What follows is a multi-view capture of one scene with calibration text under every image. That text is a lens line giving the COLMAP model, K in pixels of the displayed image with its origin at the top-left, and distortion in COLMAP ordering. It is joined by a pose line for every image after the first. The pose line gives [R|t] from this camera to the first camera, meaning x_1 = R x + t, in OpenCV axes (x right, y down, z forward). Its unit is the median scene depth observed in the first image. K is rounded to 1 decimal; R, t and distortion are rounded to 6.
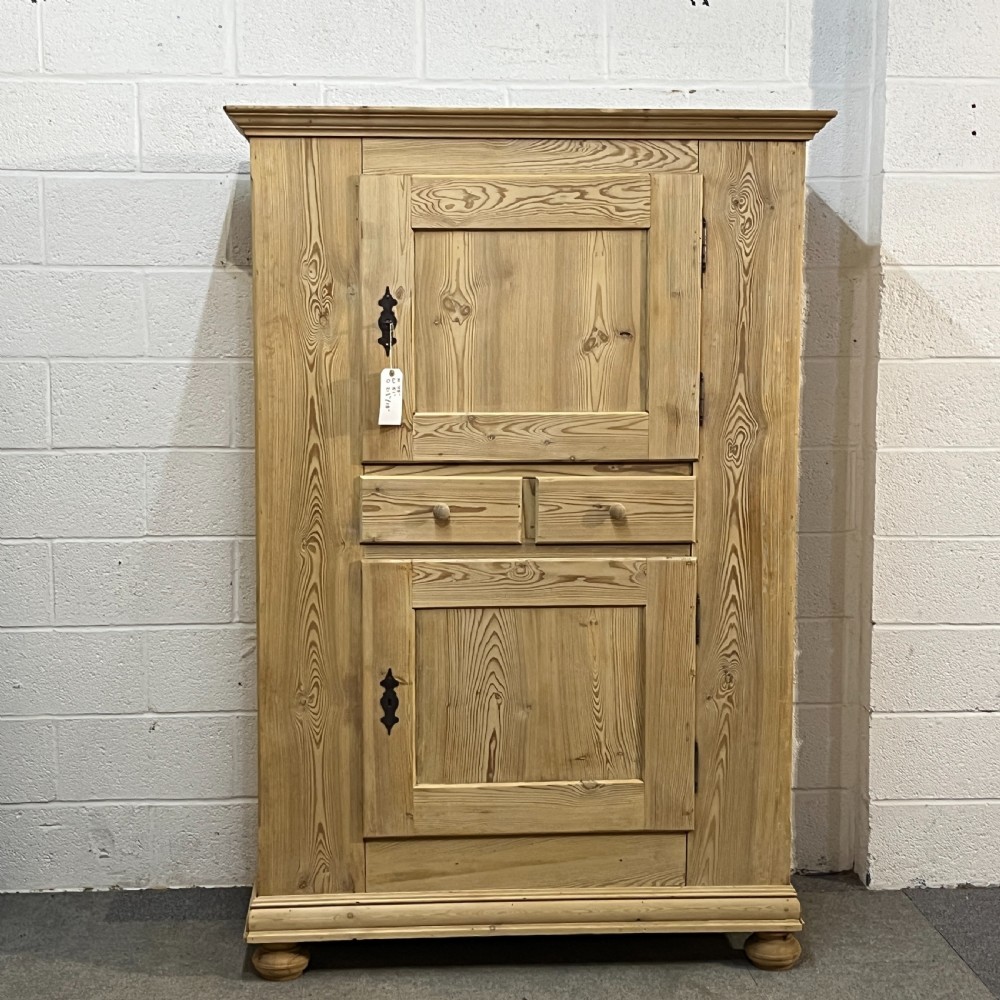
lens RADIAL K [[2010.1, 0, 517.9], [0, 2010.1, 515.2], [0, 0, 1]] dist [0.193498, -0.817646]
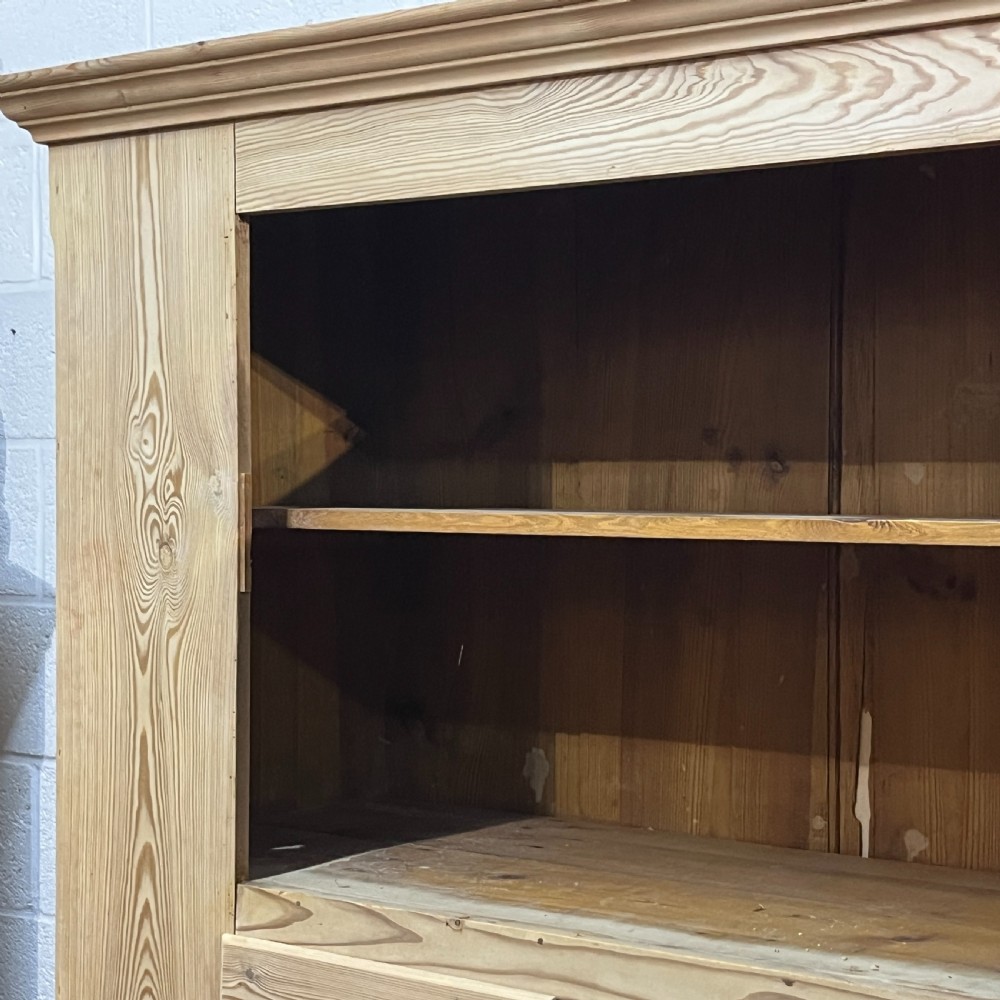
lens RADIAL K [[2010.1, 0, 517.9], [0, 2010.1, 515.2], [0, 0, 1]] dist [0.193498, -0.817646]
pose [[0.779029, 0.010554, -0.626900, 0.224079], [-0.081716, 0.993039, -0.084828, -0.073604], [0.621640, 0.117311, 0.774468, 0.703995]]
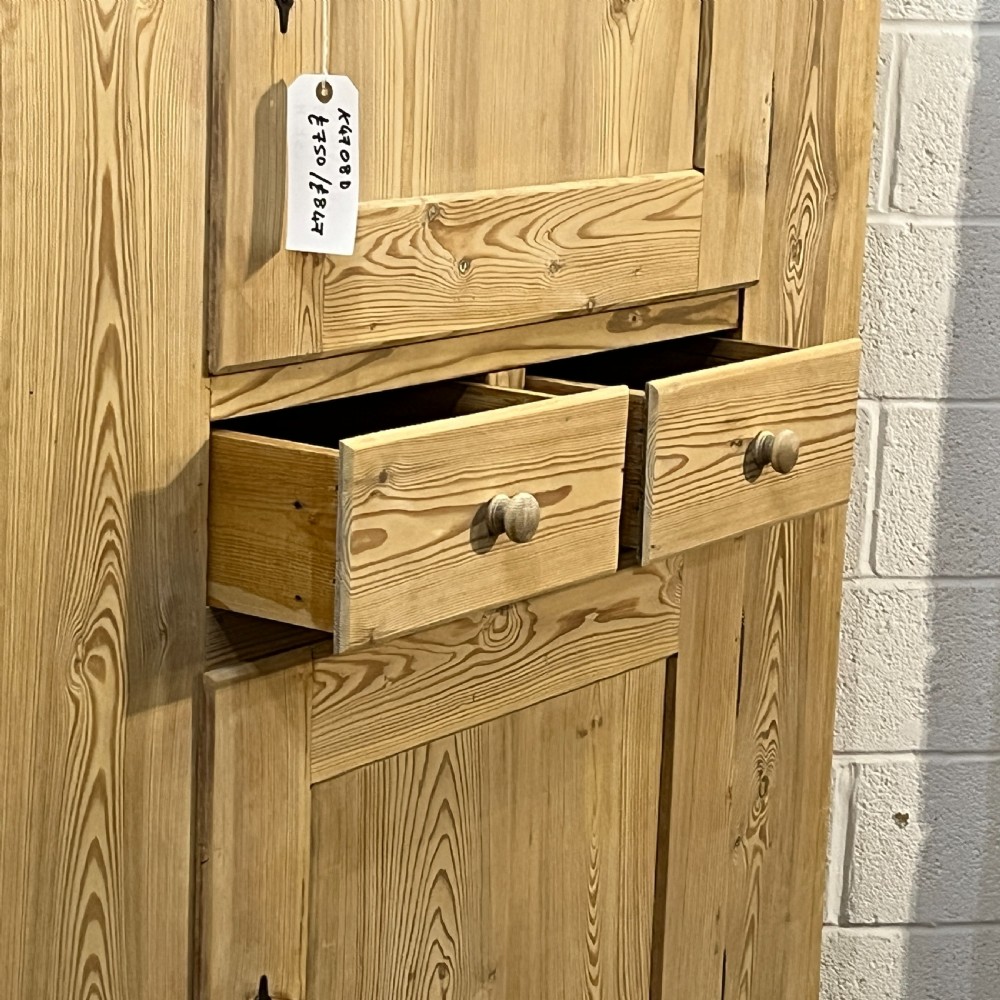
lens RADIAL K [[2826.2, 0, 500.5], [0, 2826.2, 524.6], [0, 0, 1]] dist [0.194201, -0.914007]
pose [[0.636880, -0.140484, 0.758056, -0.387895], [0.061123, 0.989364, 0.131997, -0.058326], [-0.768536, -0.037731, 0.638693, 0.674472]]
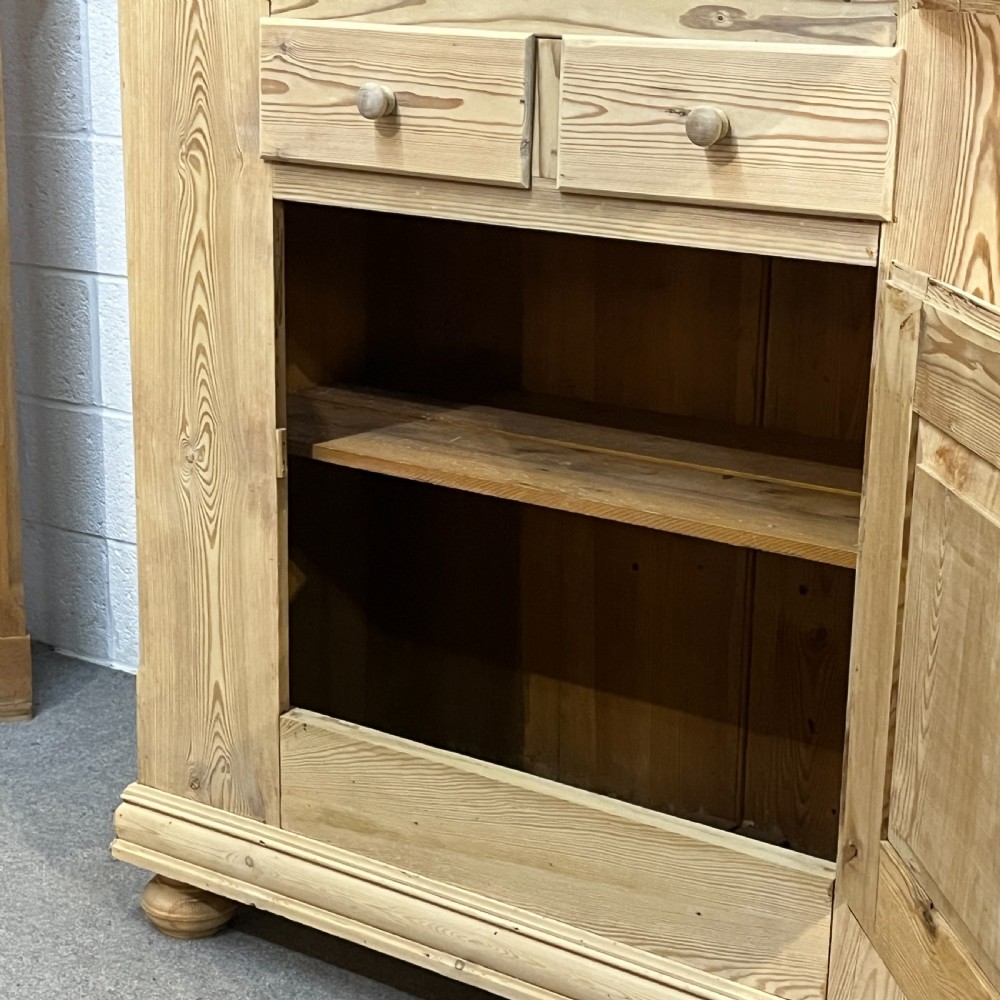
lens RADIAL K [[2010.1, 0, 517.9], [0, 2010.1, 515.2], [0, 0, 1]] dist [0.193498, -0.817646]
pose [[0.771644, 0.177894, -0.610671, 0.290333], [-0.096374, 0.981707, 0.164203, 0.012044], [0.628711, -0.067853, 0.774673, 0.645499]]
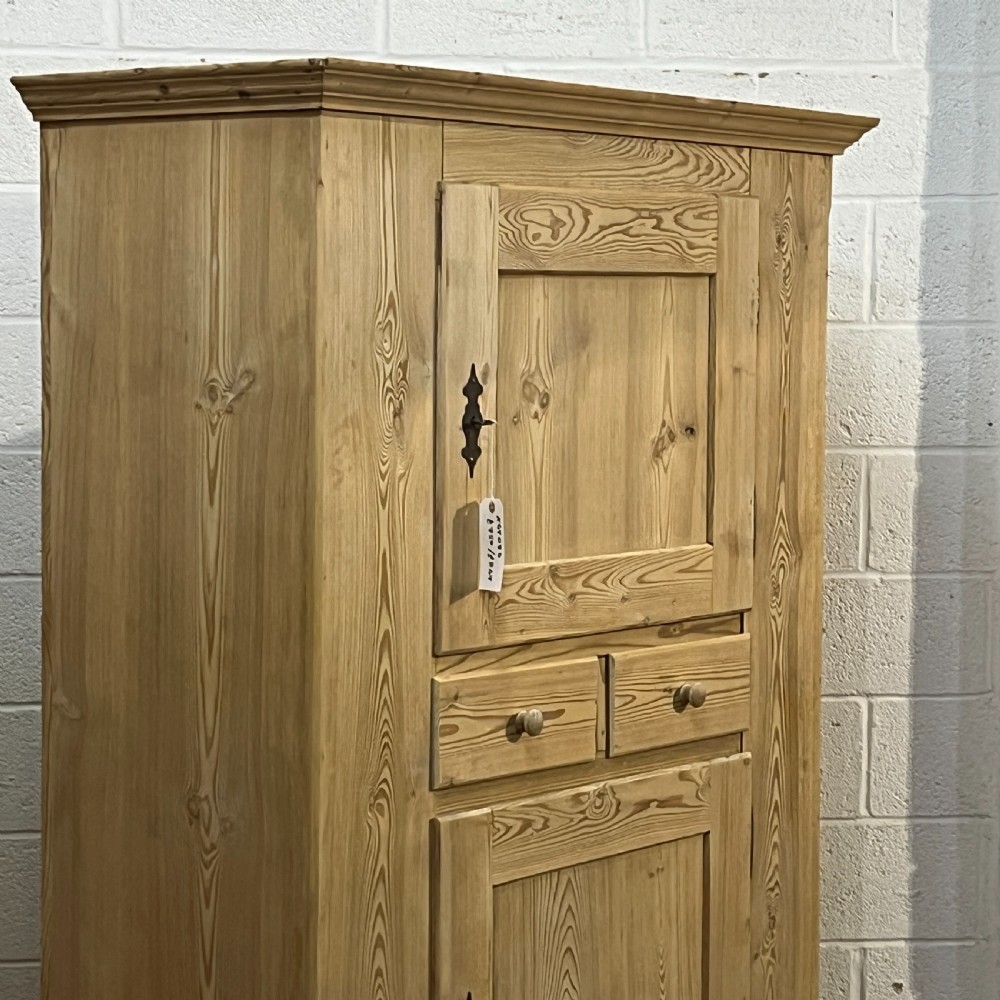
lens RADIAL K [[2826.2, 0, 500.5], [0, 2826.2, 524.6], [0, 0, 1]] dist [0.194201, -0.914007]
pose [[0.677993, -0.053093, 0.733149, -0.677443], [0.088427, 0.996036, -0.009644, -0.054818], [-0.729731, 0.071368, 0.680000, 0.406159]]
